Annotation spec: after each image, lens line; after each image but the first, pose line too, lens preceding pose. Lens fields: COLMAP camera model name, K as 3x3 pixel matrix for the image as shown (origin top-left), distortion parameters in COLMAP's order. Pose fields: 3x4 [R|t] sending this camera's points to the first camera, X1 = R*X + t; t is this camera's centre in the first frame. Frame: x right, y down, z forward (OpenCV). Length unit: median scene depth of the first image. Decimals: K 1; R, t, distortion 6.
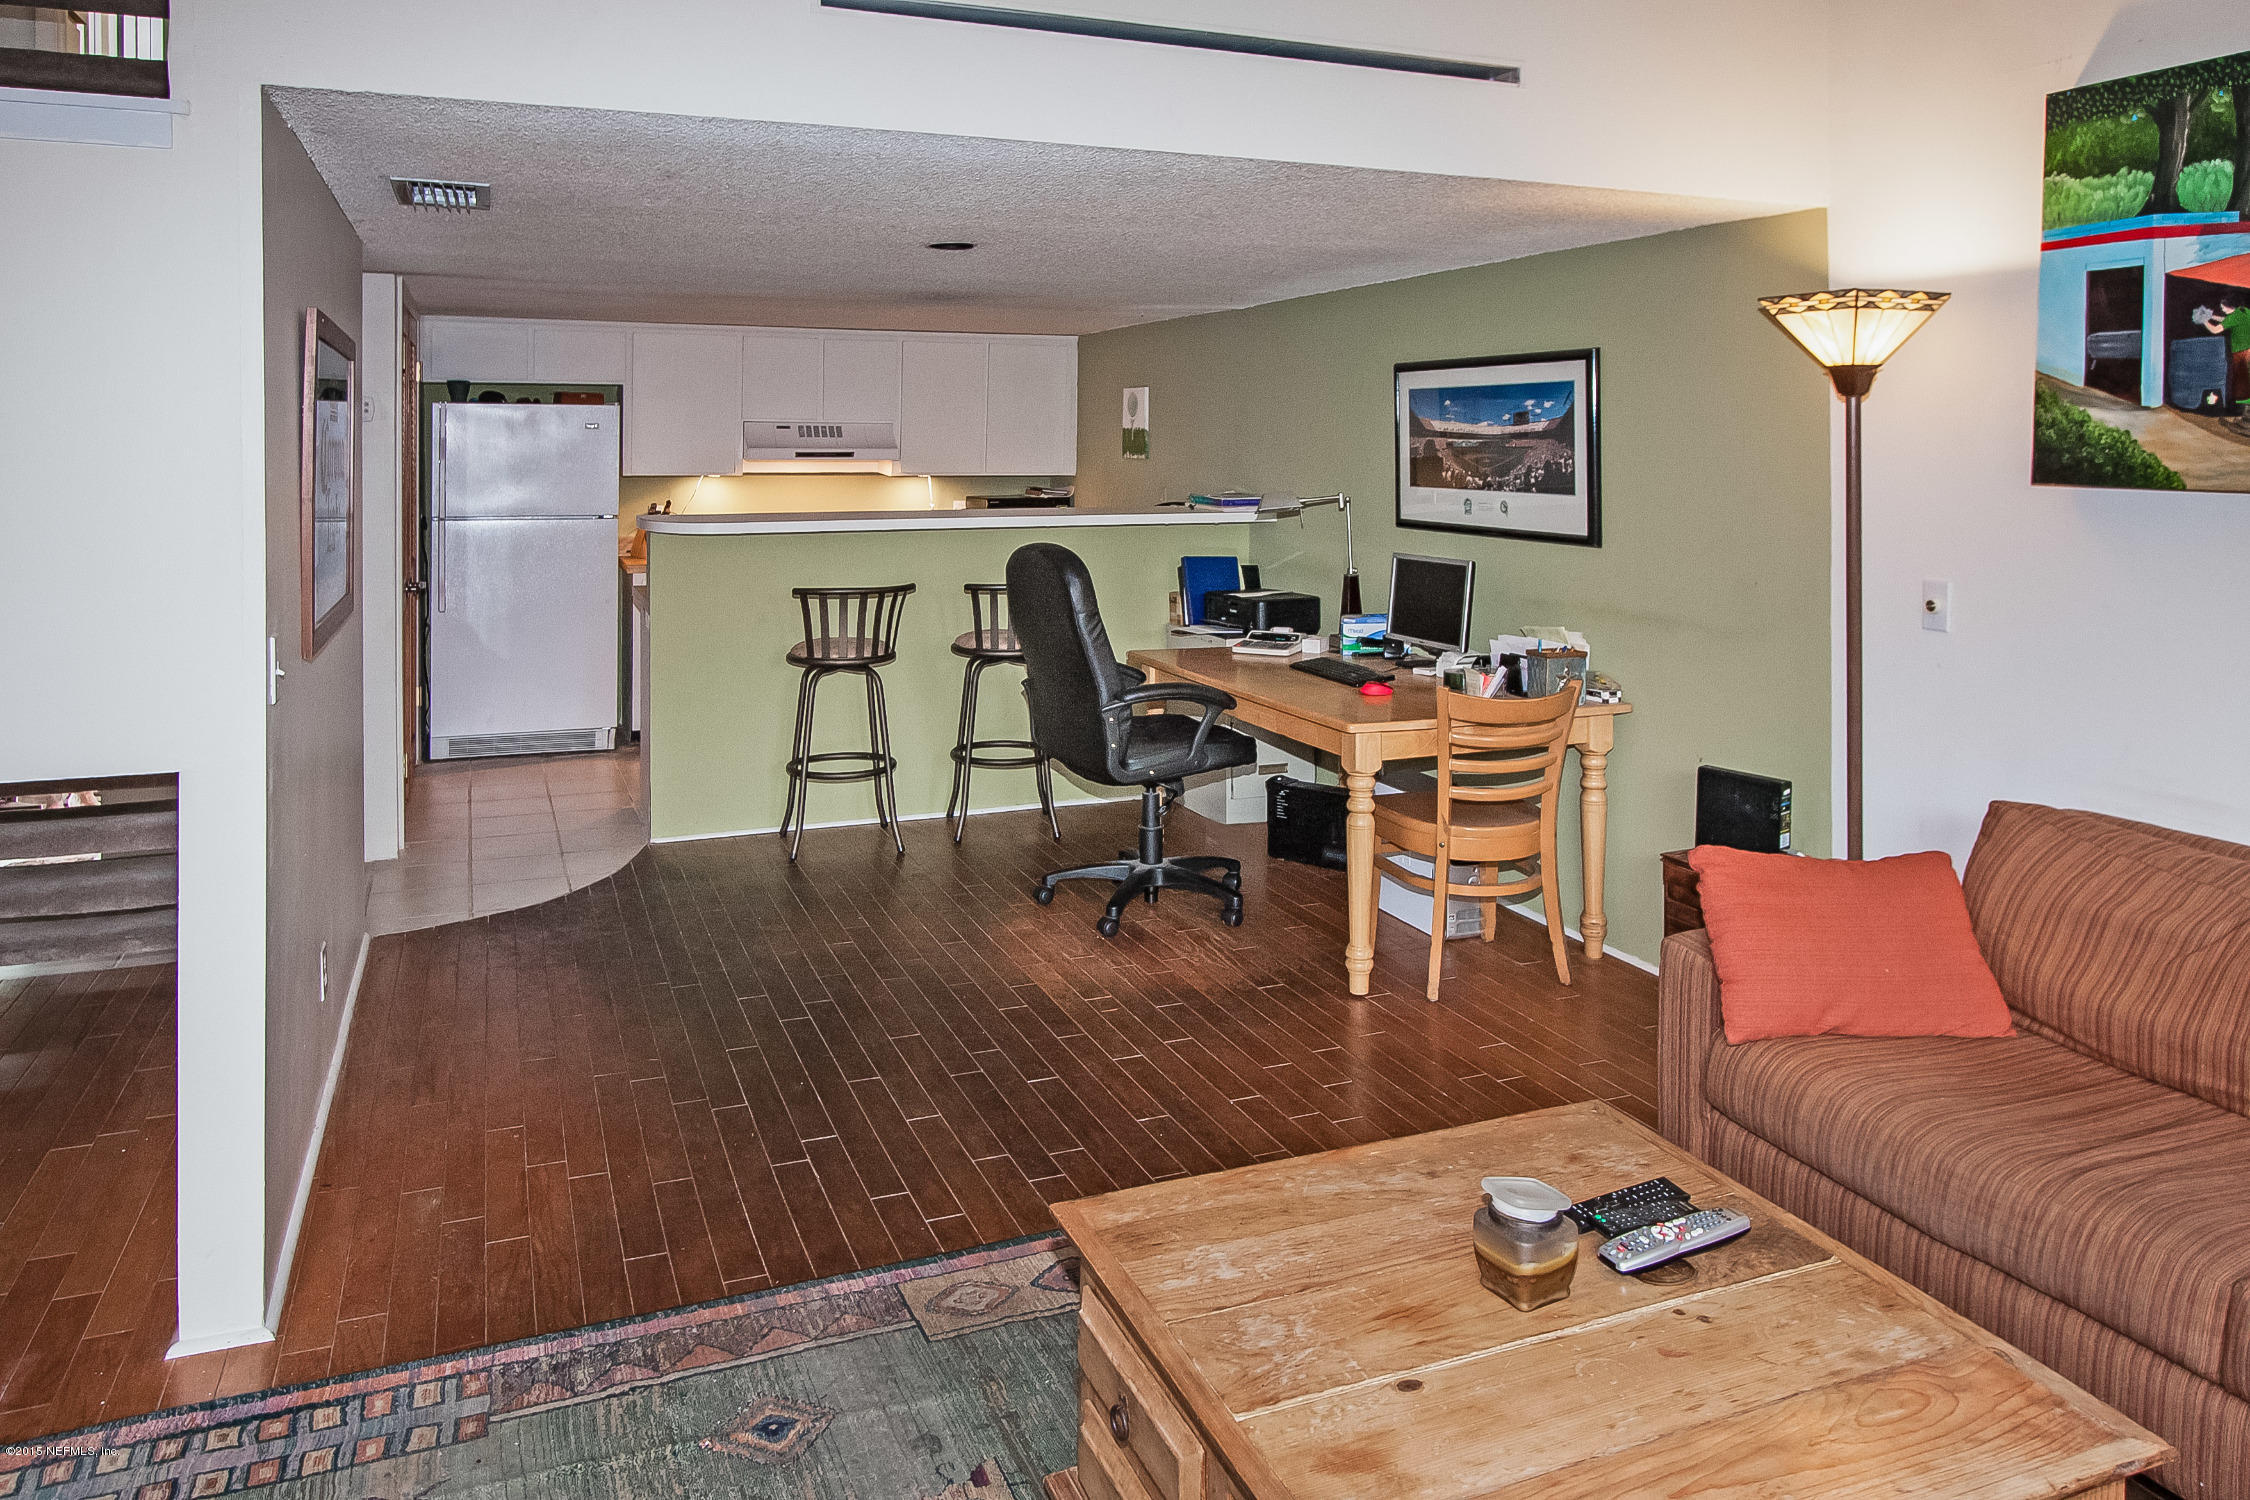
lens RADIAL K [[1509.6, 0, 1079.5], [0, 1509.6, 483.1], [0, 0, 1]] dist [-0.023195, -0.002134]
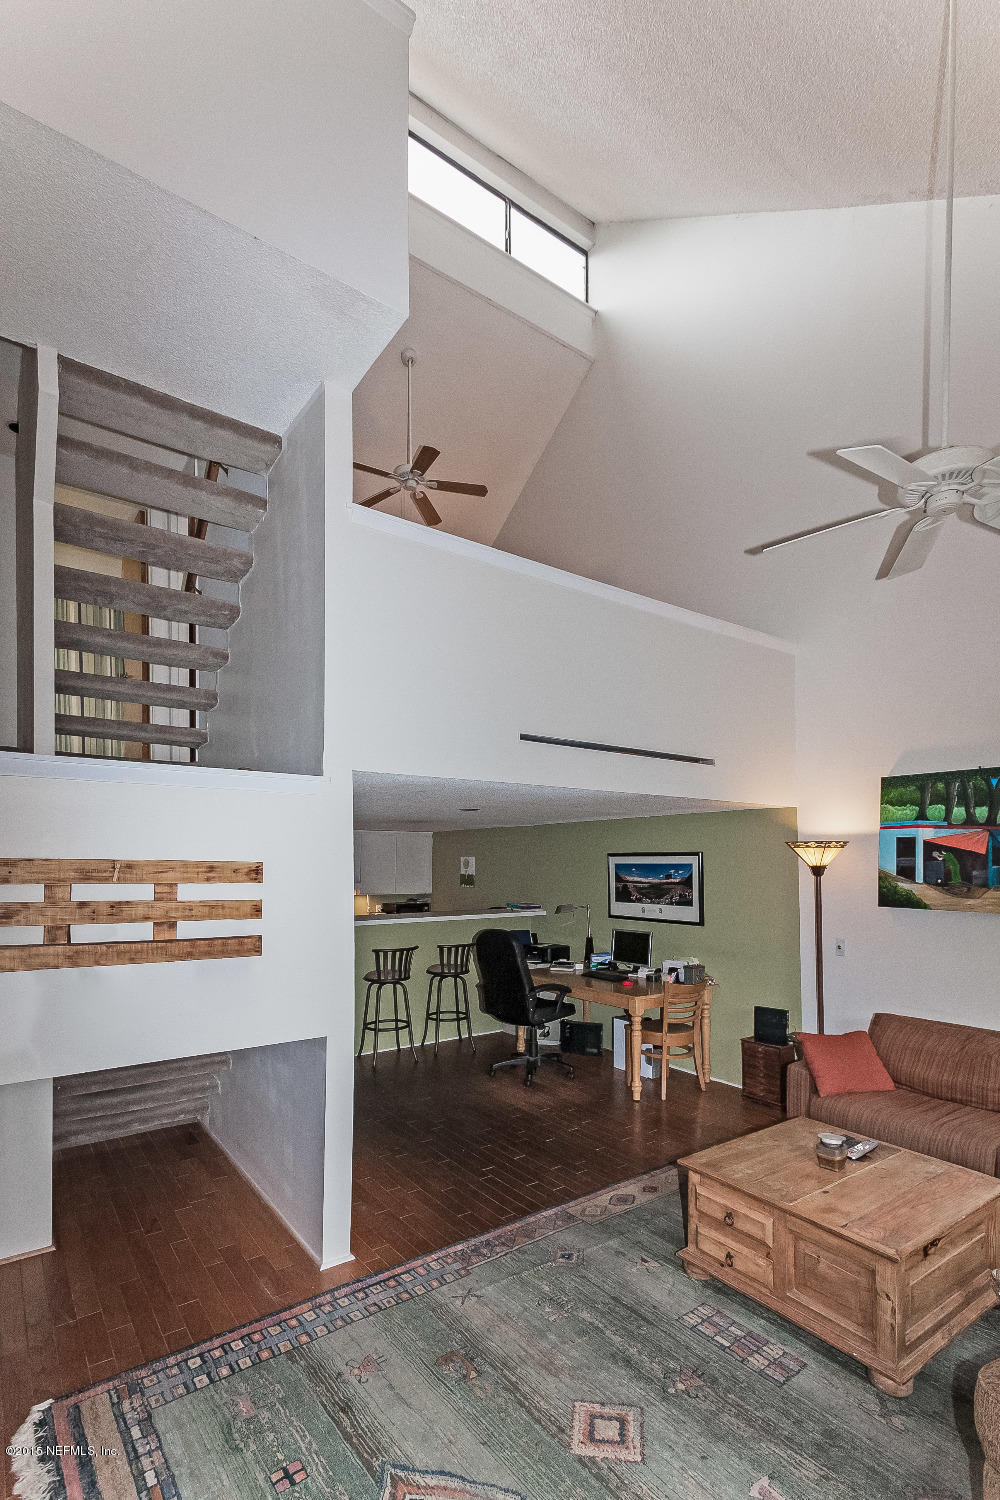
lens RADIAL K [[710.7, 0, 499.5], [0, 710.7, 861.3], [0, 0, 1]] dist [-0.011578, 0.000347]
pose [[0.971425, -0.002553, 0.237332, -0.291710], [0.010195, 0.999468, -0.030975, -0.035443], [-0.237127, 0.032509, 0.970935, -0.136407]]
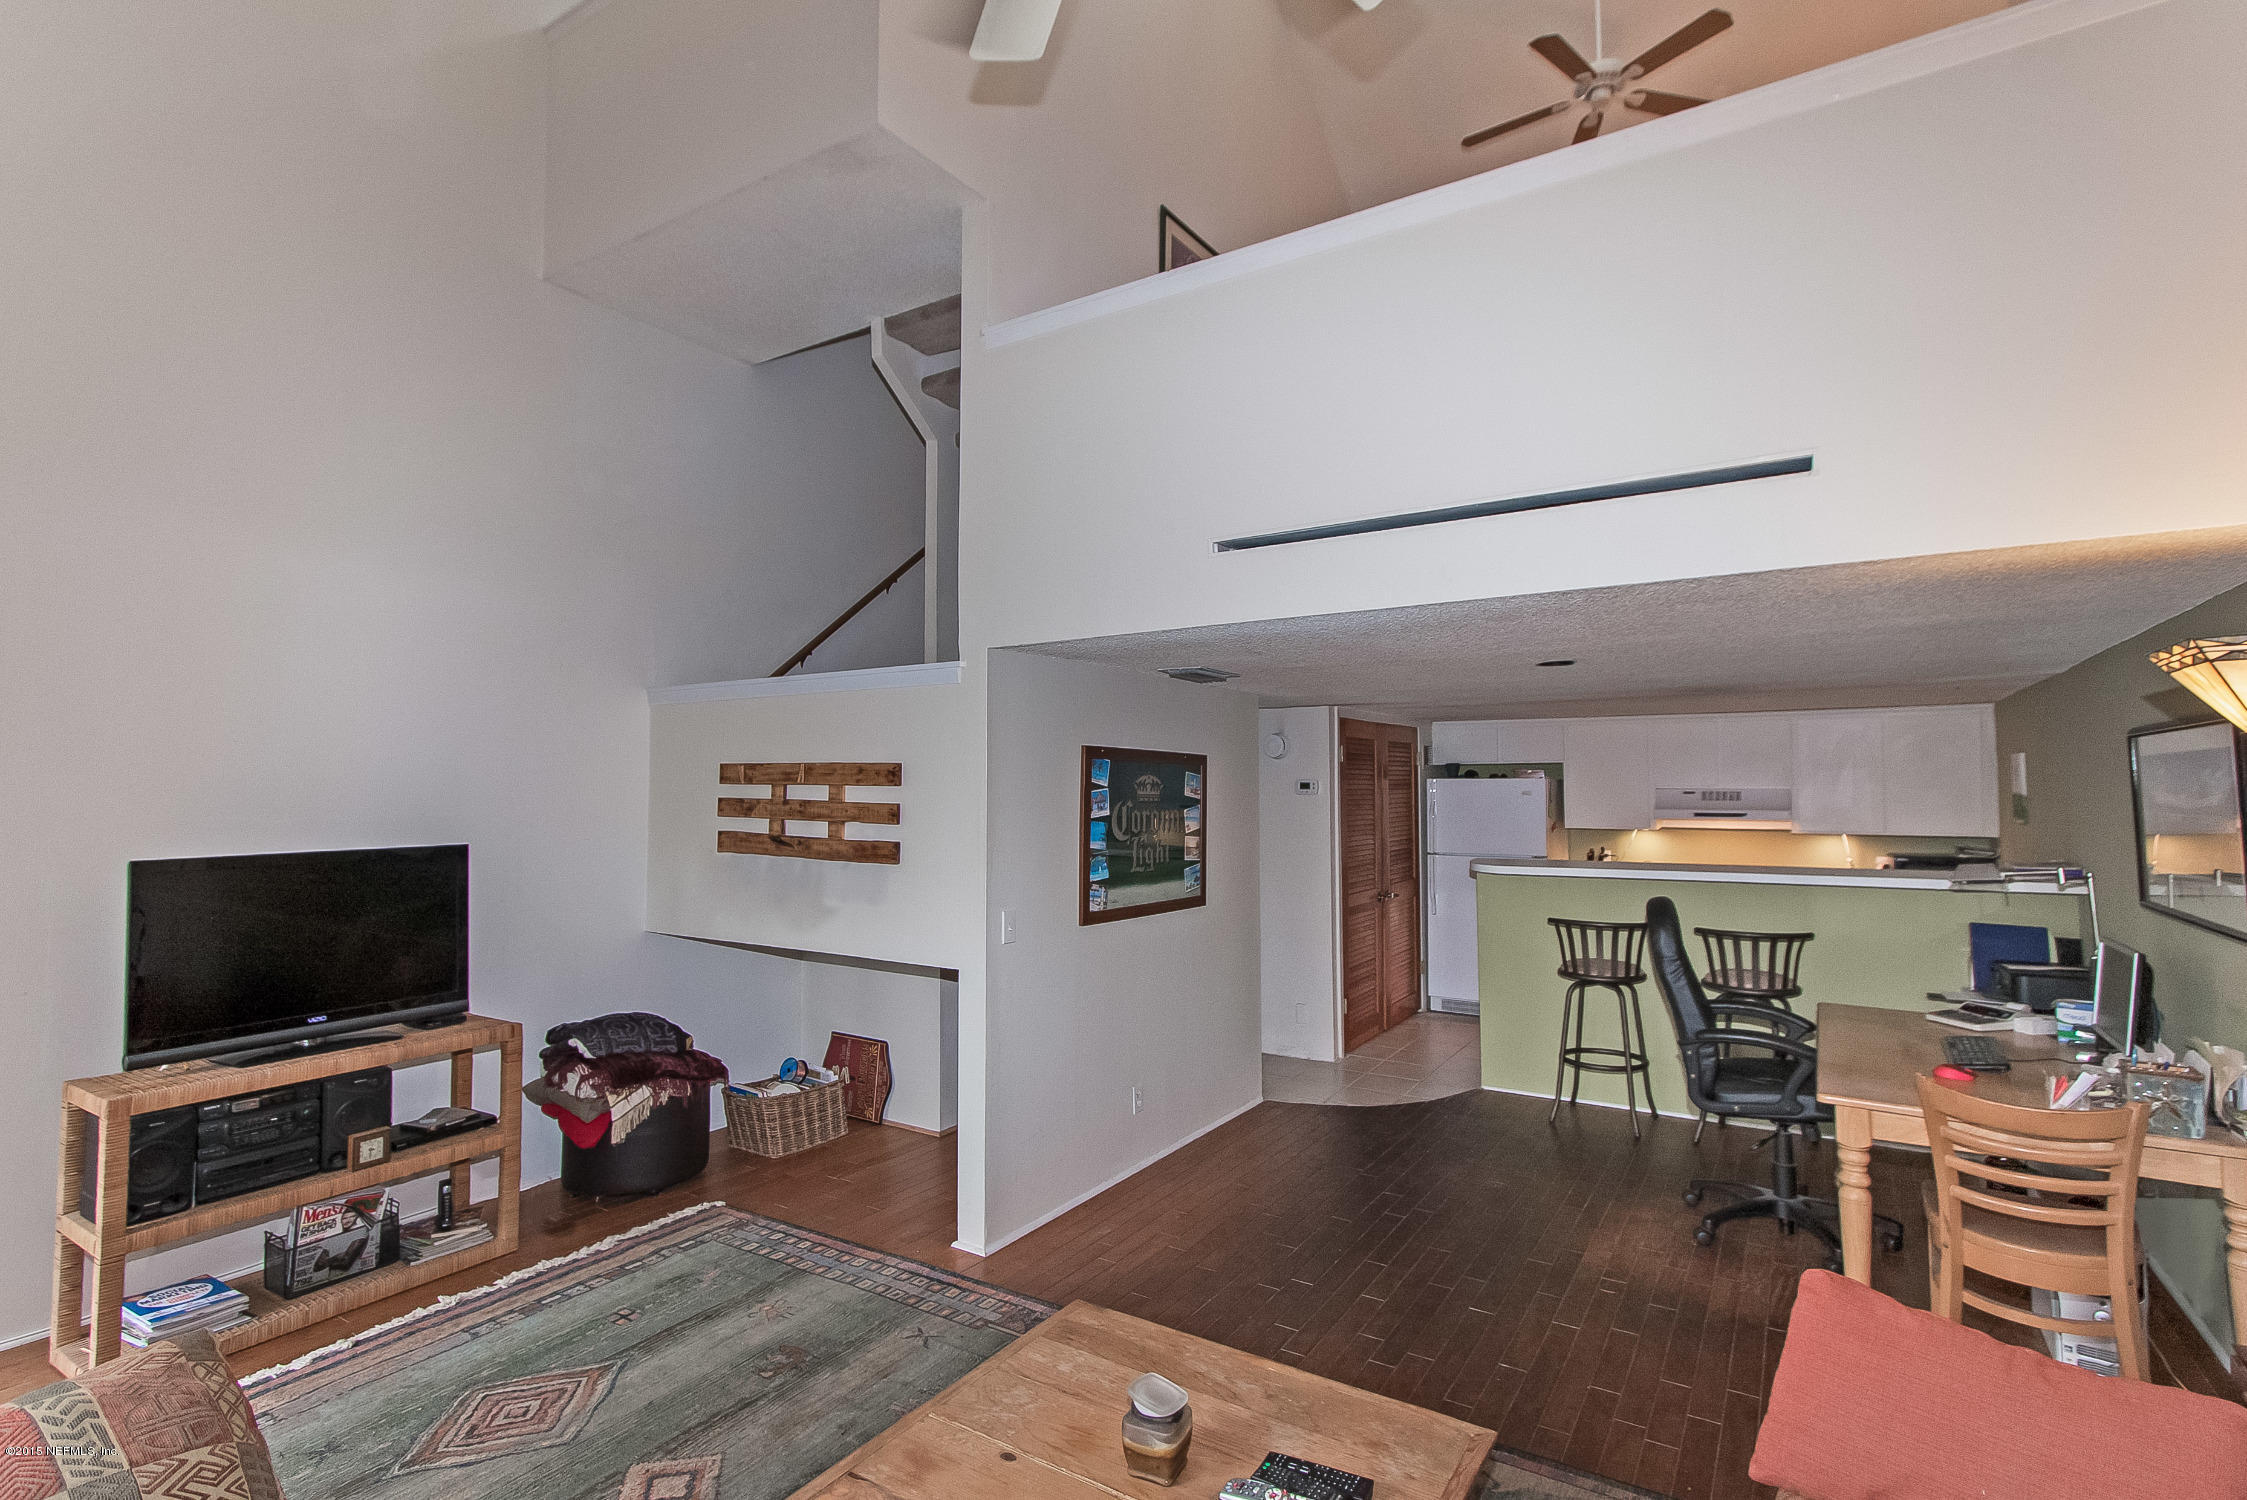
lens RADIAL K [[1064.6, 0, 1126.1], [0, 1064.6, 764.6], [0, 0, 1]] dist [-0.011578, 0.000347]
pose [[0.579998, -0.025562, -0.814217, 0.427524], [-0.018624, 0.998830, -0.044624, -0.020370], [0.814405, 0.041046, 0.578843, 0.158900]]
